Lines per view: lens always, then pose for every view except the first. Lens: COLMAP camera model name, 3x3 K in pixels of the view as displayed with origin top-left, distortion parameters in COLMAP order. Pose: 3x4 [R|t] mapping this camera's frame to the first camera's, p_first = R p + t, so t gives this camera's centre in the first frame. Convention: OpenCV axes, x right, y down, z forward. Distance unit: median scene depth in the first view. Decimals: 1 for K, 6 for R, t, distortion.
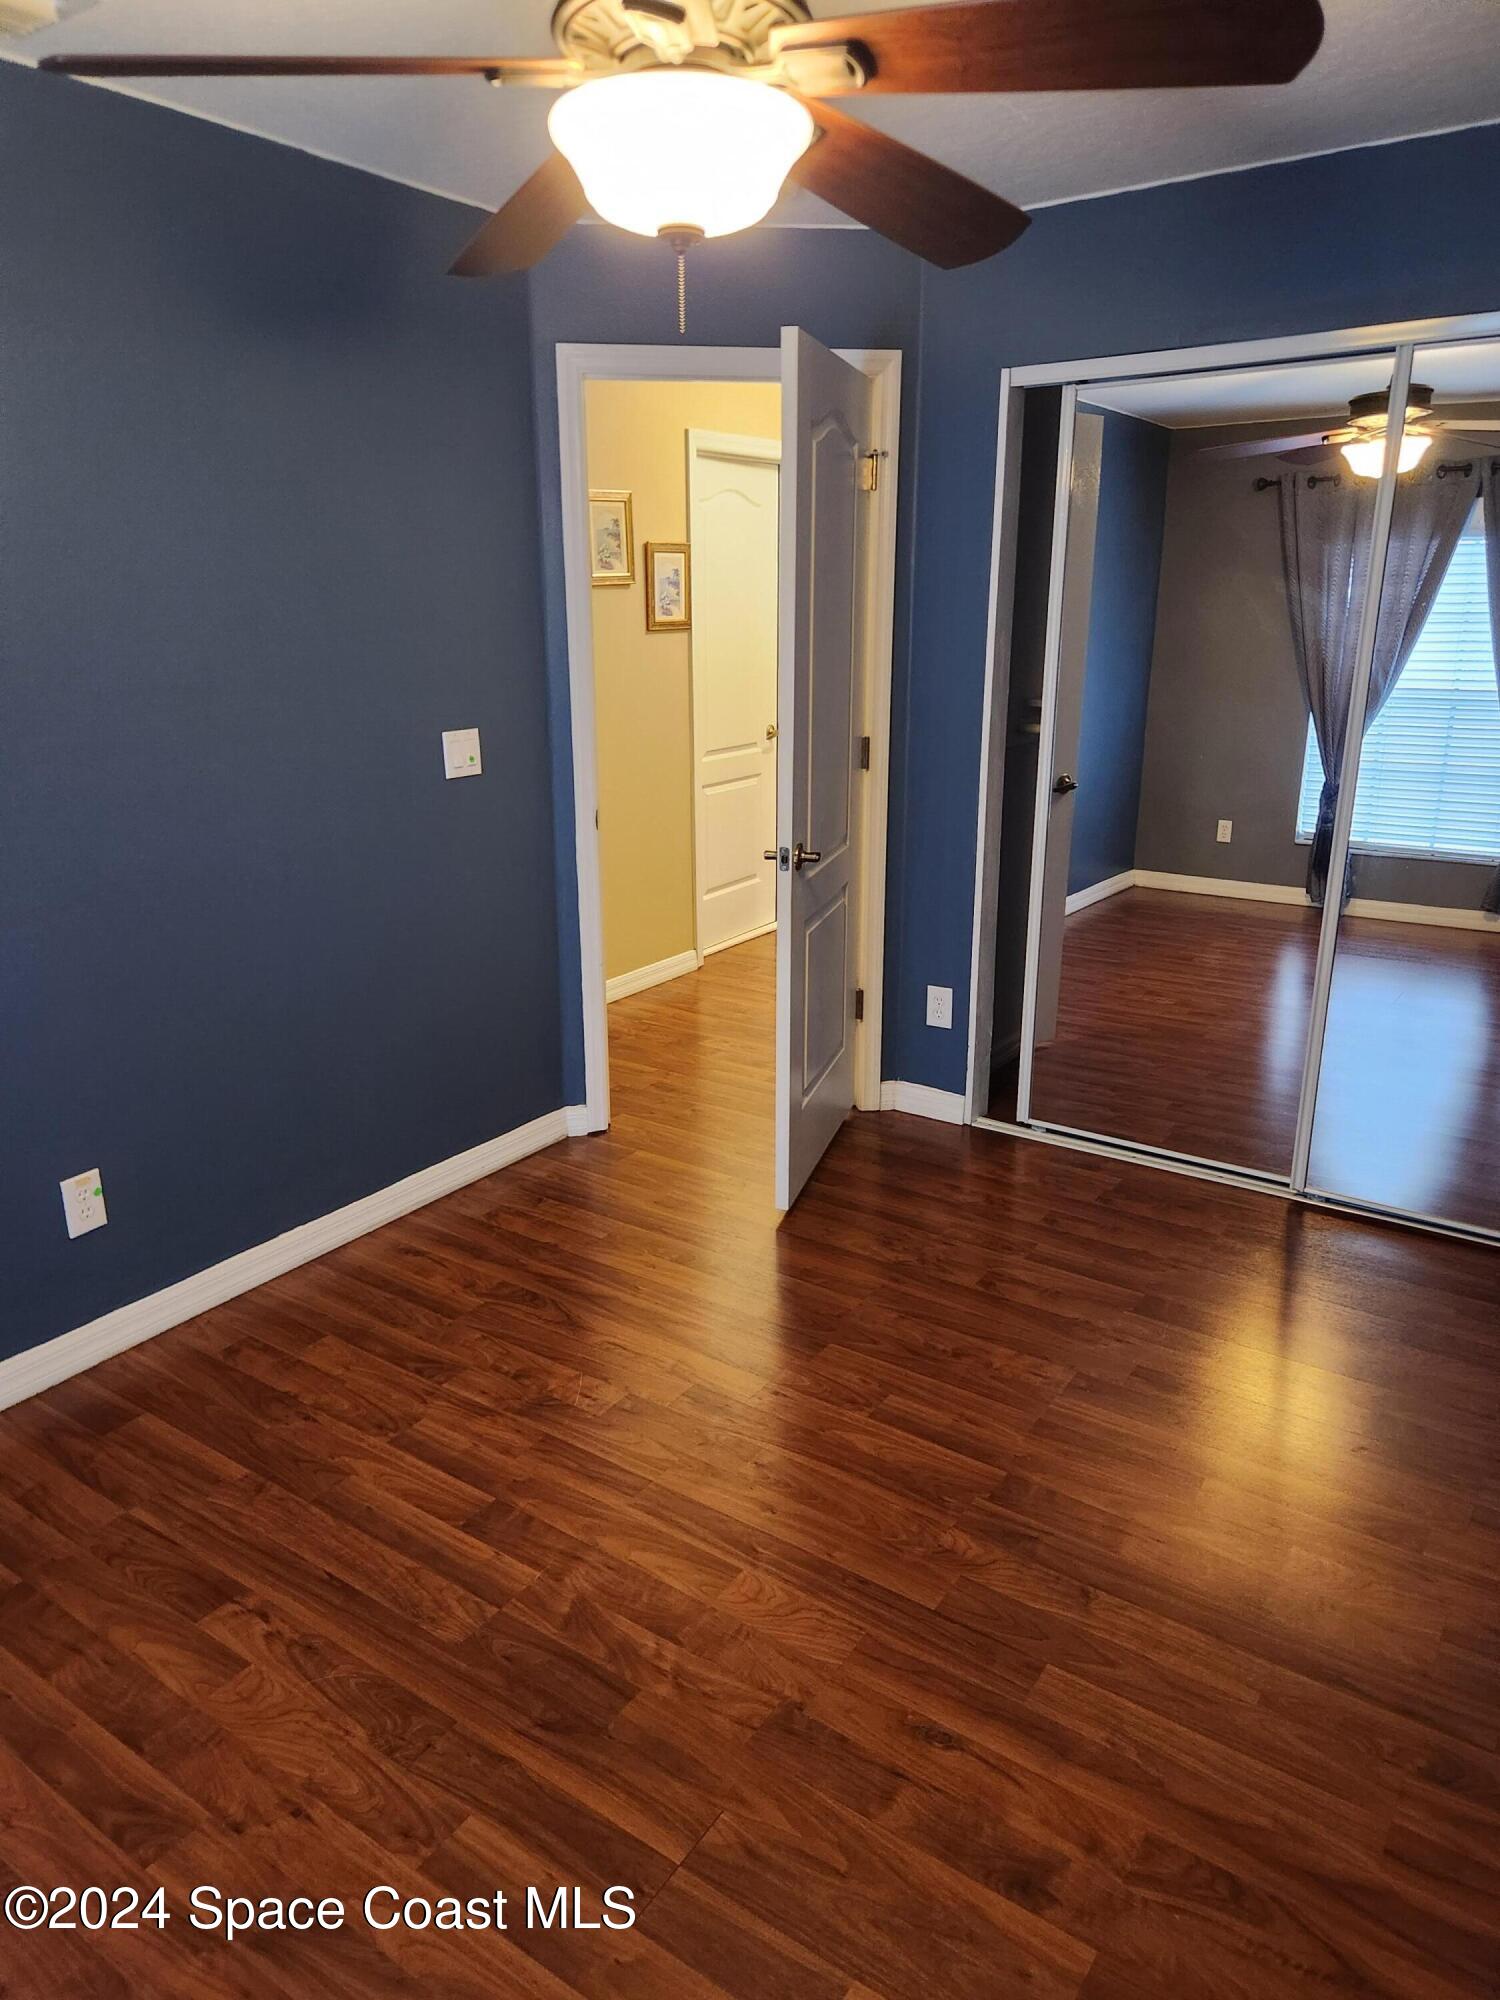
lens RADIAL K [[1336.5, 0, 747.7], [0, 1336.5, 992.4], [0, 0, 1]] dist [0.069055, -0.062851]
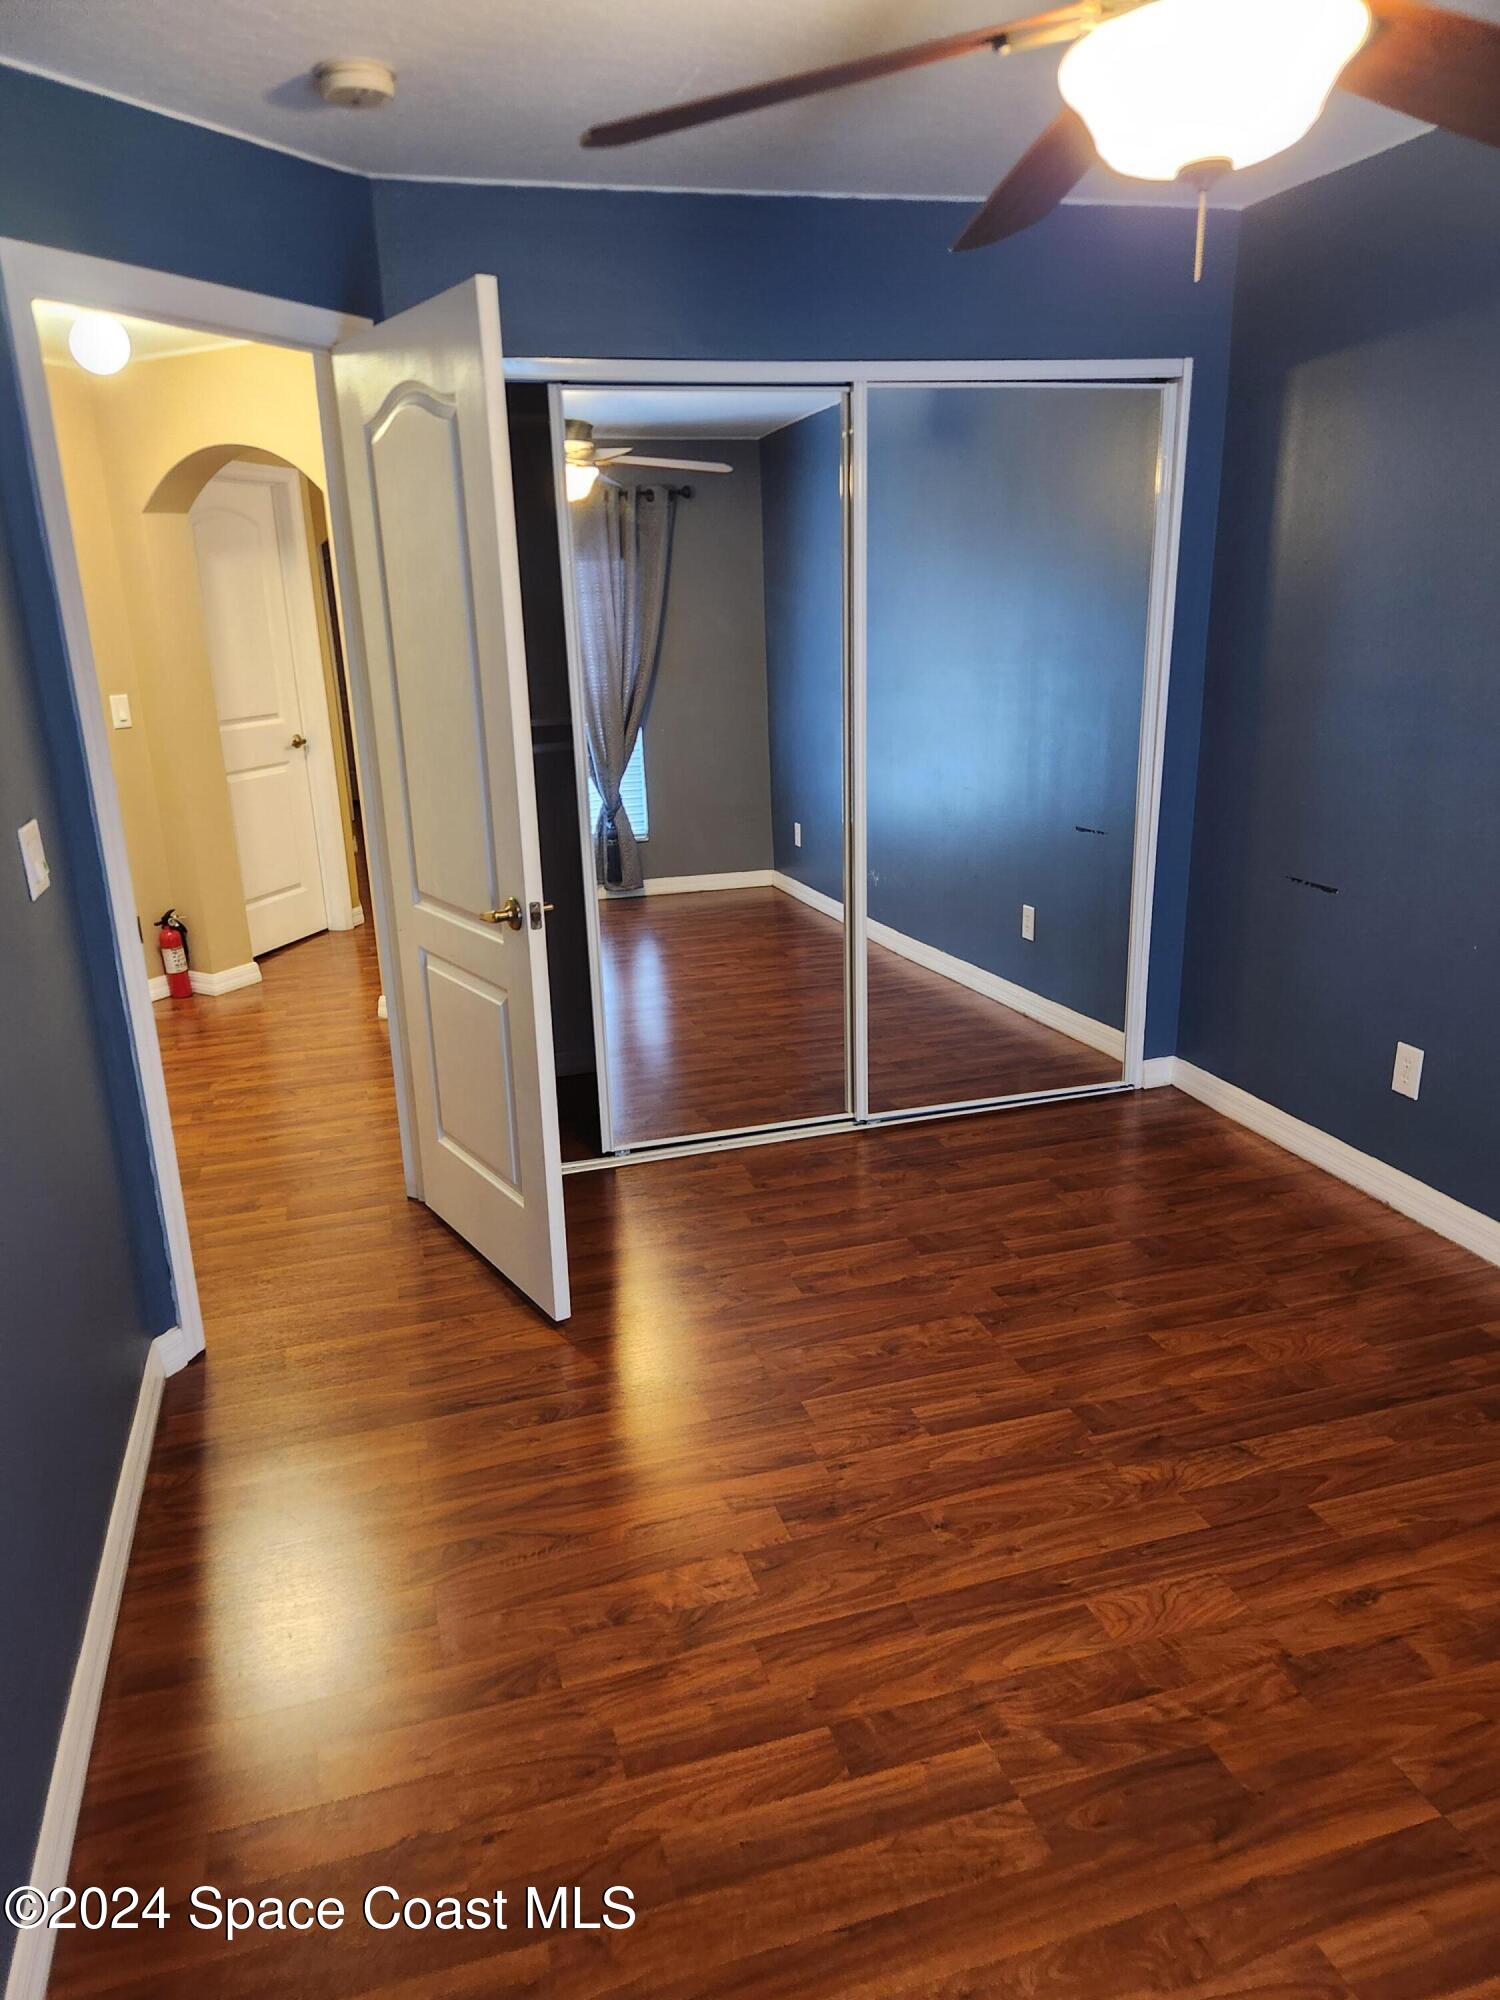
lens RADIAL K [[1336.5, 0, 748.1], [0, 1336.5, 1009.6], [0, 0, 1]] dist [0.069055, -0.062851]
pose [[0.630762, -0.244293, 0.736519, -0.755556], [0.252396, 0.962130, 0.102971, -0.137960], [-0.733782, 0.120944, 0.668533, 0.478604]]
